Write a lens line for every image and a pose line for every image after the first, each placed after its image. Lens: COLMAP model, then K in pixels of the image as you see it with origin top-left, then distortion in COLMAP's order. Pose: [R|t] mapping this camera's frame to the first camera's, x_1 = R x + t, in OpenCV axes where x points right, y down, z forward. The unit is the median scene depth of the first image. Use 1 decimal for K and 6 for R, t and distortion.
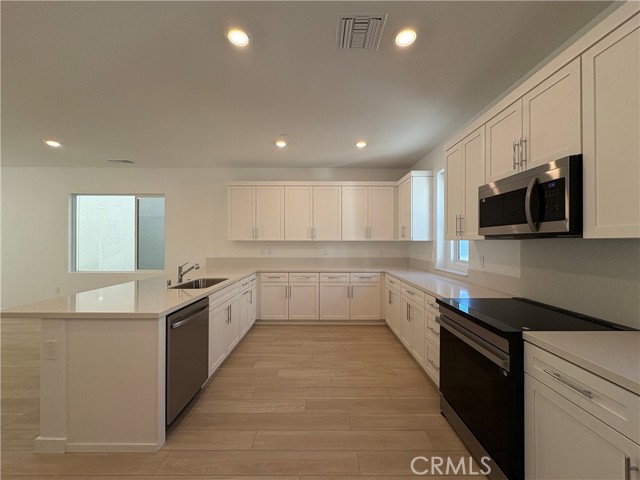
lens RADIAL K [[254.5, 0, 320.0], [0, 254.5, 240.0], [0, 0, 1]] dist [-0.000350, 0.000147]
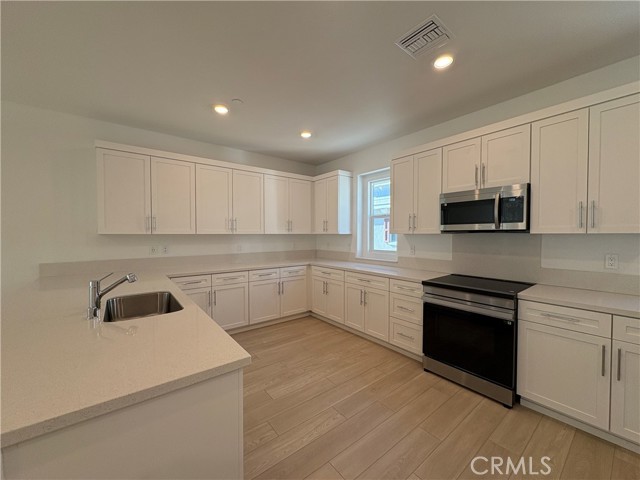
lens RADIAL K [[254.5, 0, 320.0], [0, 254.5, 240.0], [0, 0, 1]] dist [-0.000350, 0.000147]
pose [[0.783013, -0.016052, 0.621799, -0.387455], [-0.002092, 0.999593, 0.028438, -0.002720], [-0.622002, -0.023568, 0.782661, 0.189912]]
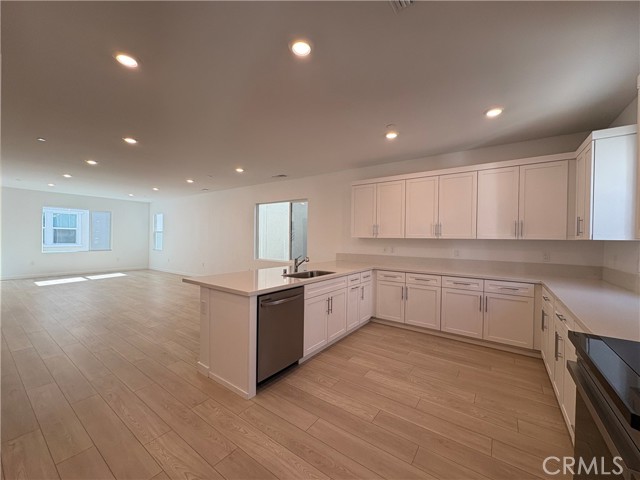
lens RADIAL K [[254.5, 0, 320.0], [0, 254.5, 240.0], [0, 0, 1]] dist [-0.000350, 0.000147]
pose [[0.813933, 0.014004, -0.580790, 0.176316], [-0.009996, 0.999899, 0.010101, 0.003329], [0.580873, -0.002416, 0.813991, 0.074668]]
